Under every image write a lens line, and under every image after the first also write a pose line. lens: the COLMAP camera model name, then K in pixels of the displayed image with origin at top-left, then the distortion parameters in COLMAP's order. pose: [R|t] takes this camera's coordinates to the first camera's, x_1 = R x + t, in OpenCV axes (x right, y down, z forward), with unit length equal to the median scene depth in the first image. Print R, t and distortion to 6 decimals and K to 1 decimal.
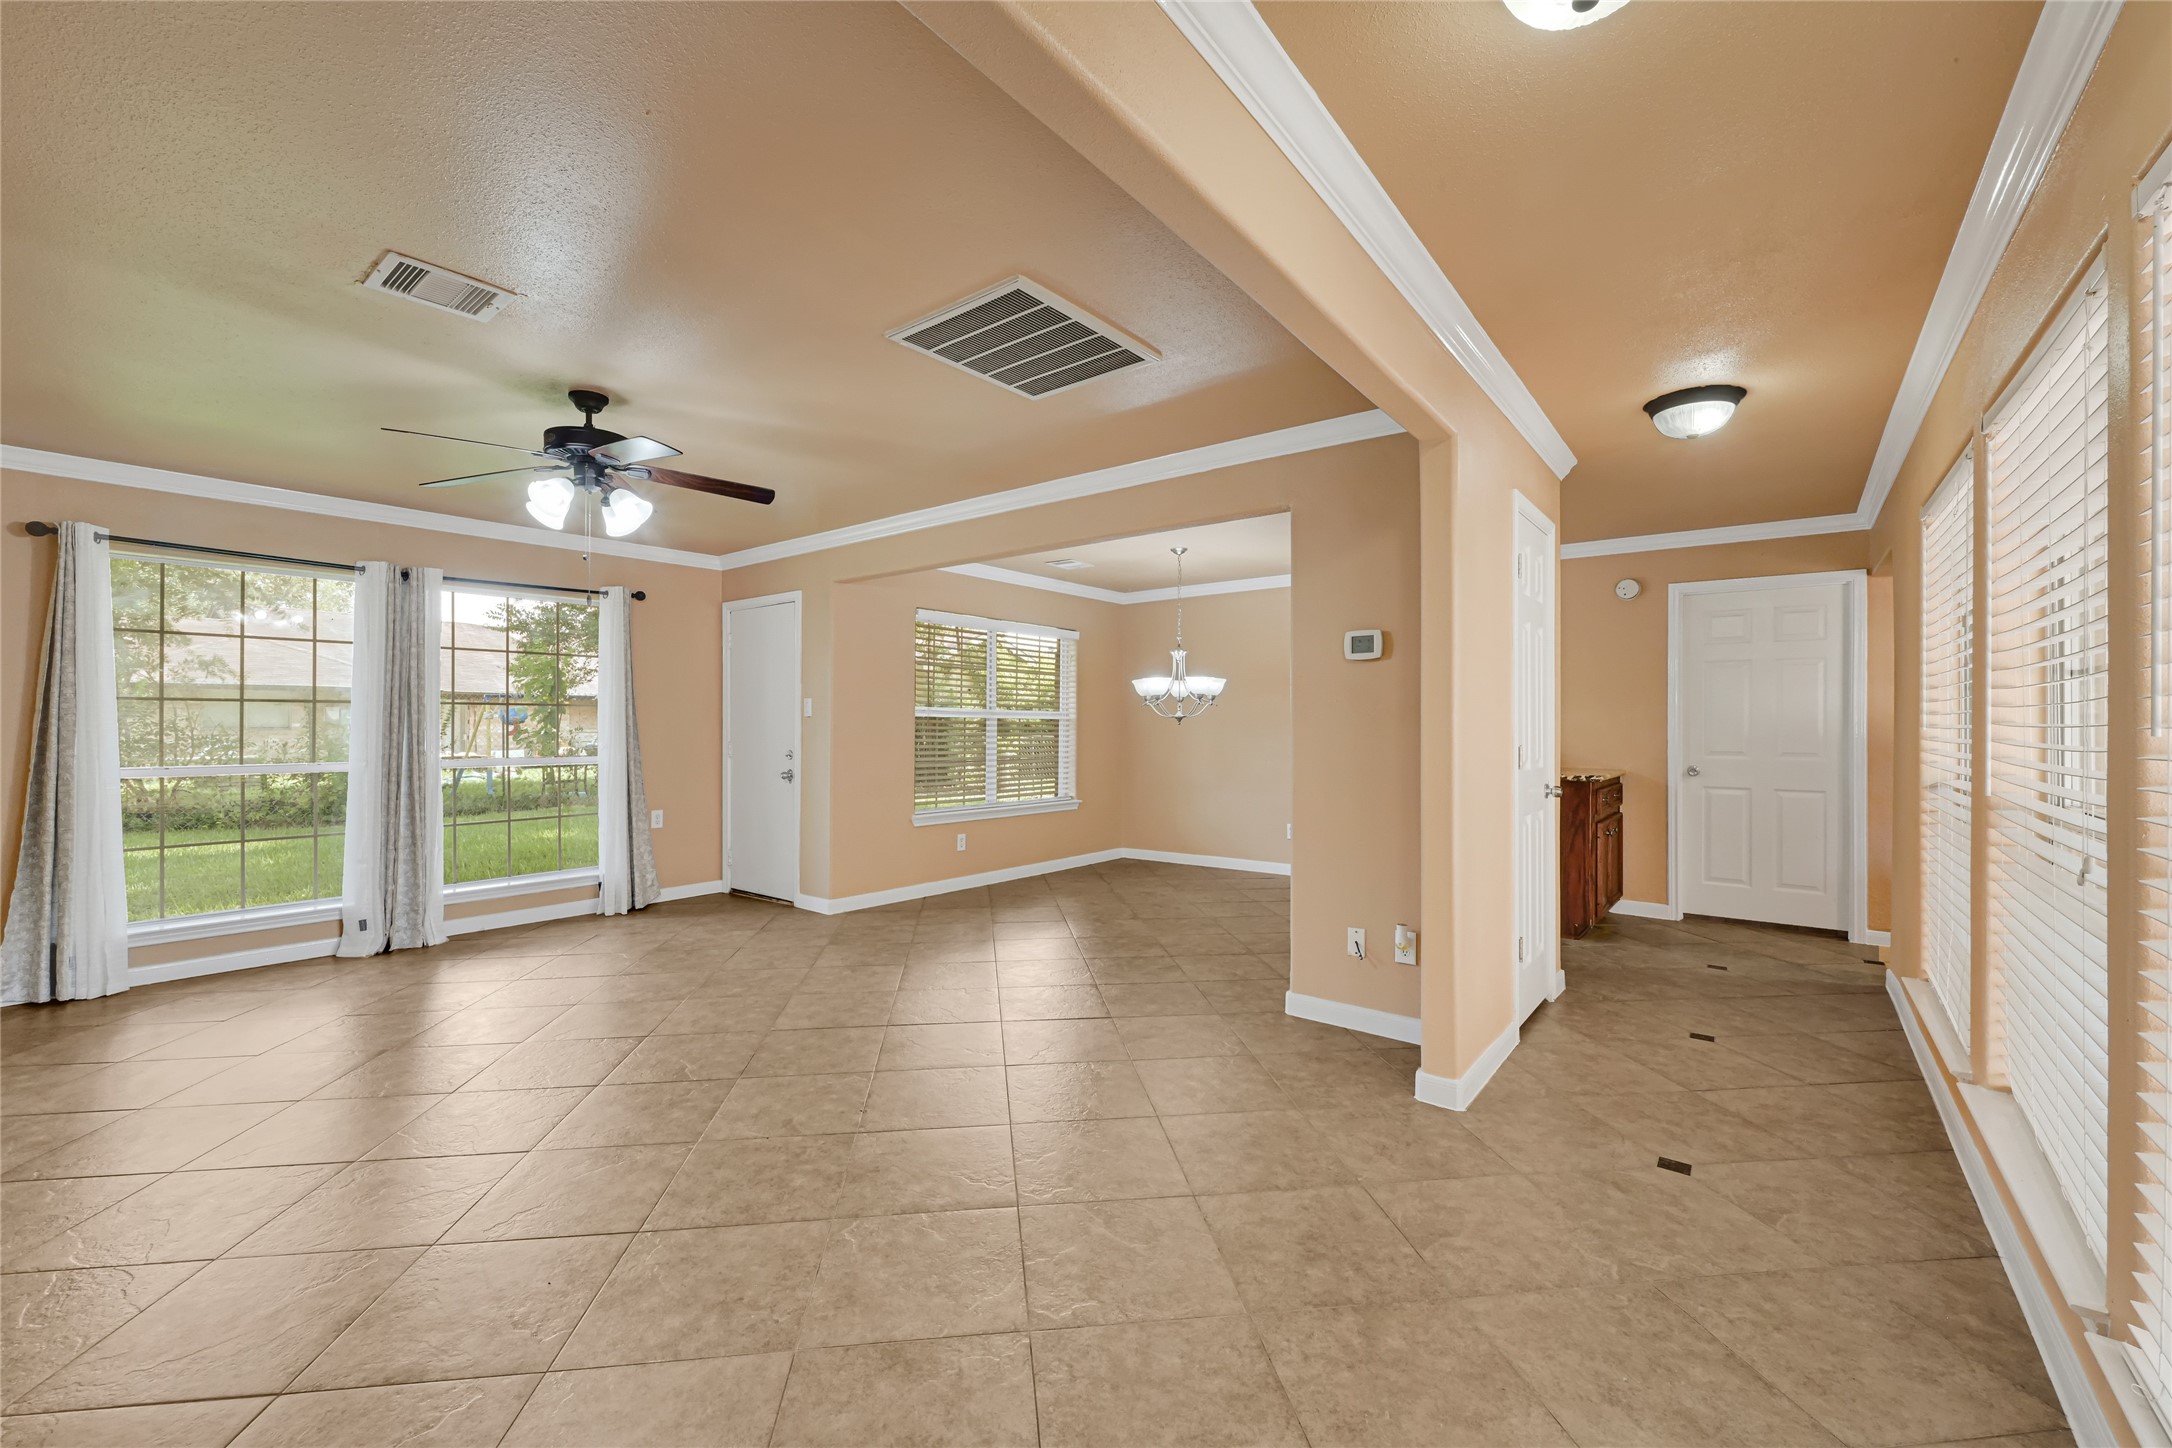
lens RADIAL K [[880.8, 0, 1077.1], [0, 880.8, 720.1], [0, 0, 1]] dist [-0.003083, 0.000517]
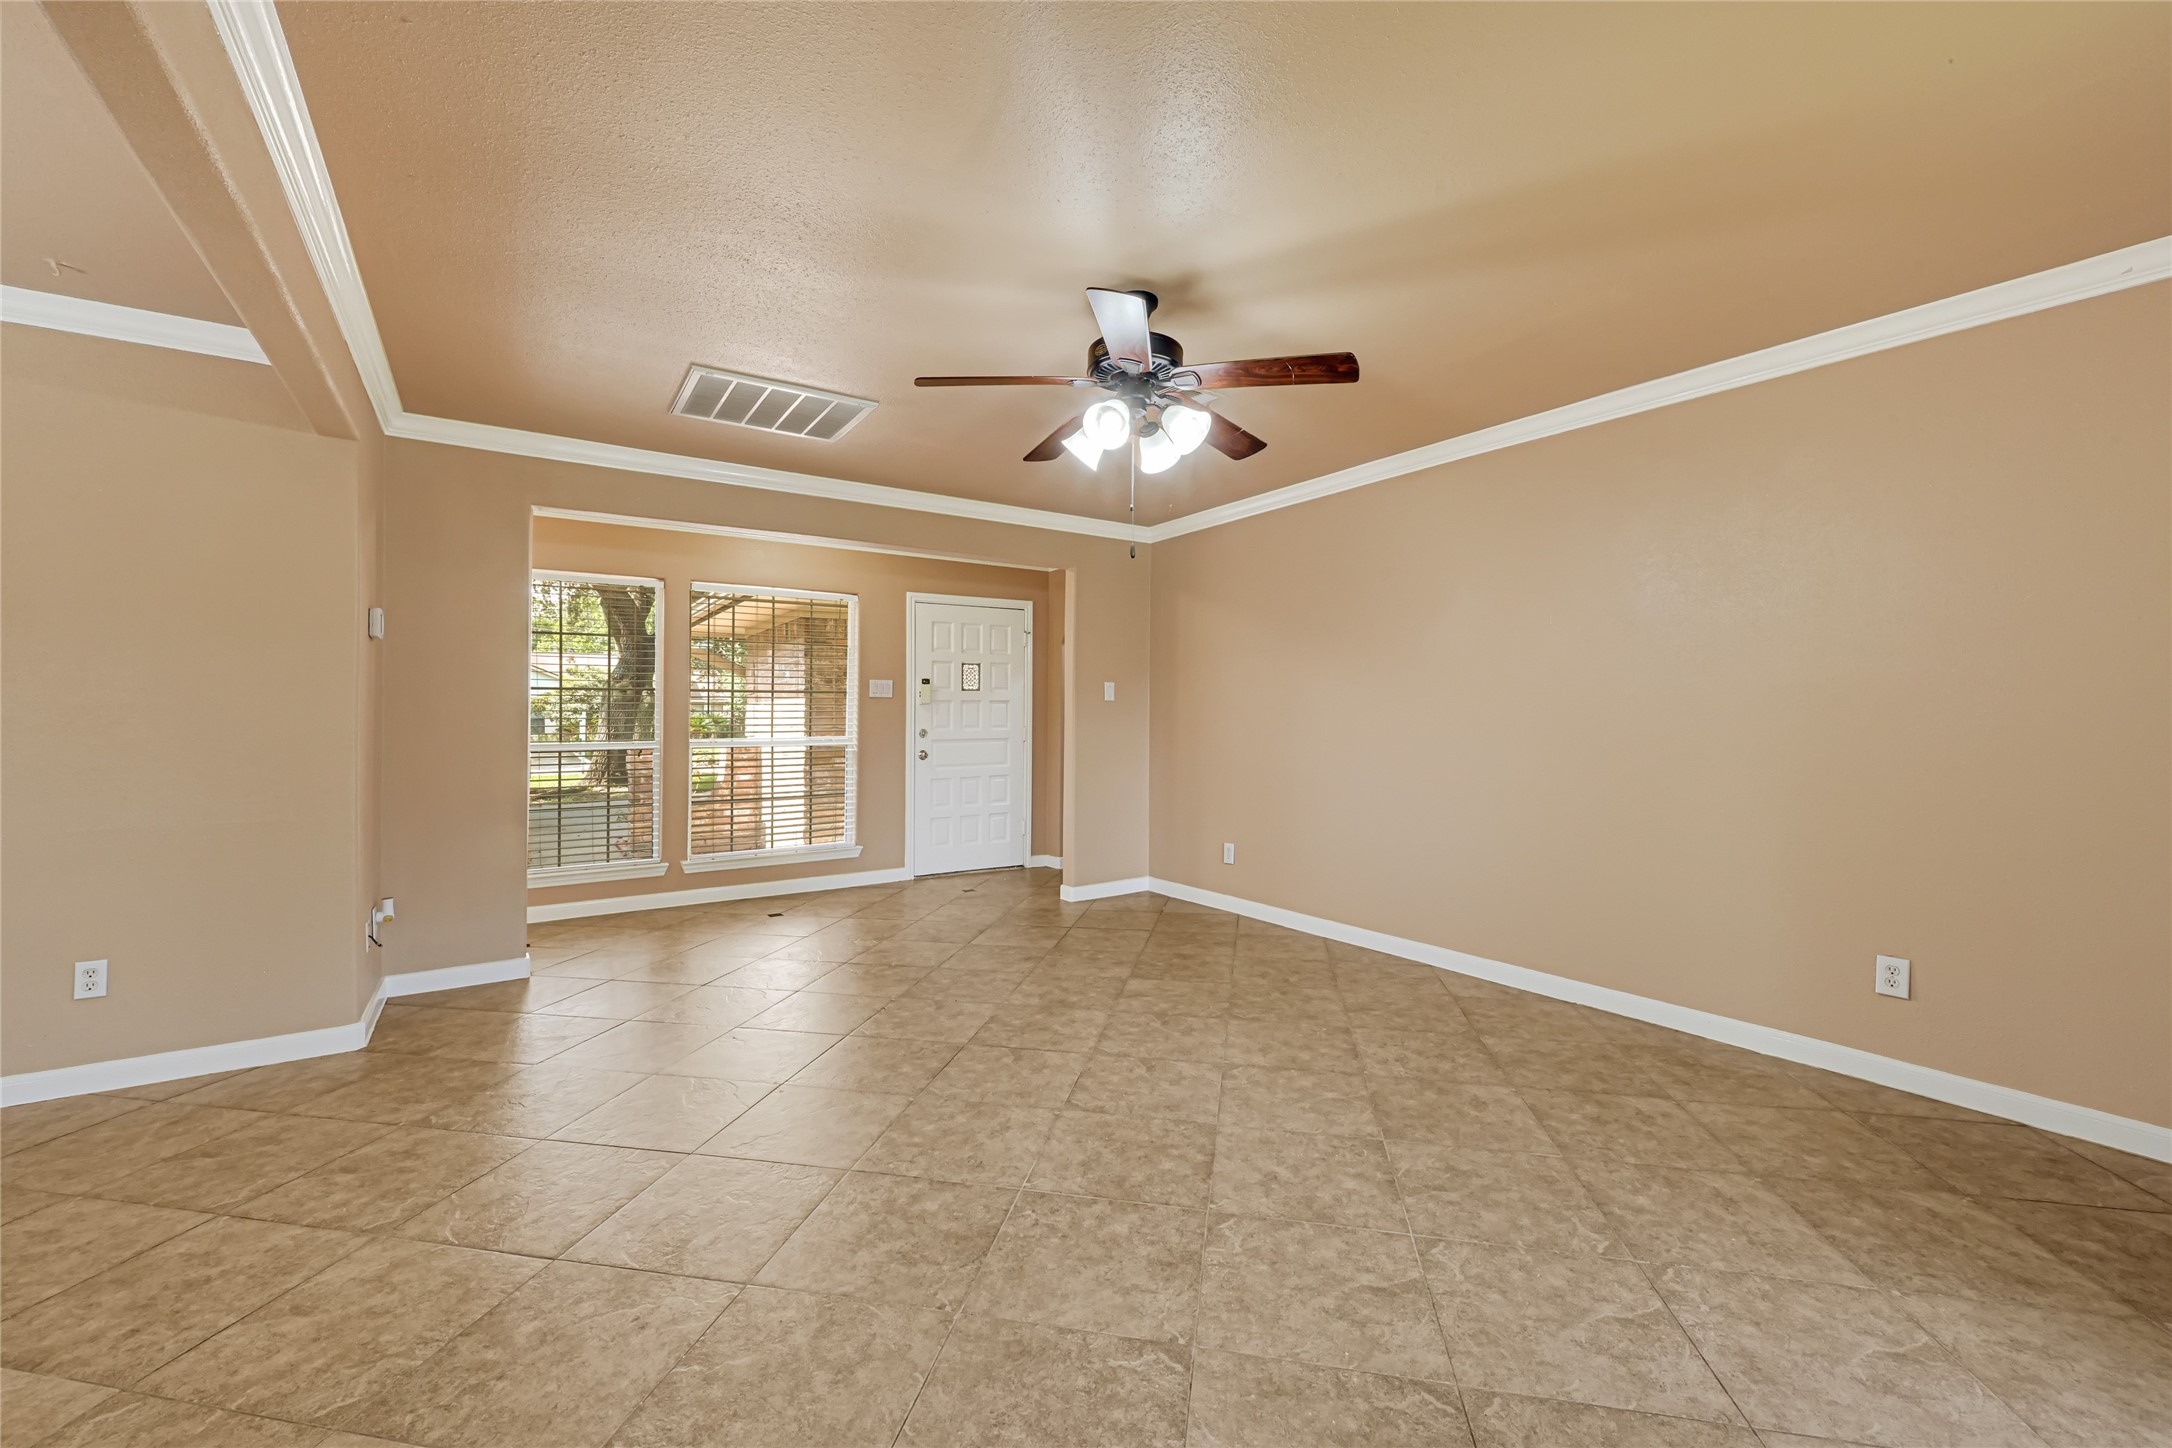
lens RADIAL K [[880.8, 0, 1087.9], [0, 880.8, 717.4], [0, 0, 1]] dist [-0.003083, 0.000517]
pose [[-0.952259, 0.000977, 0.305288, -0.729526], [-0.000618, 0.999987, -0.005130, 0.019123], [-0.305289, -0.005074, -0.952246, 1.691001]]
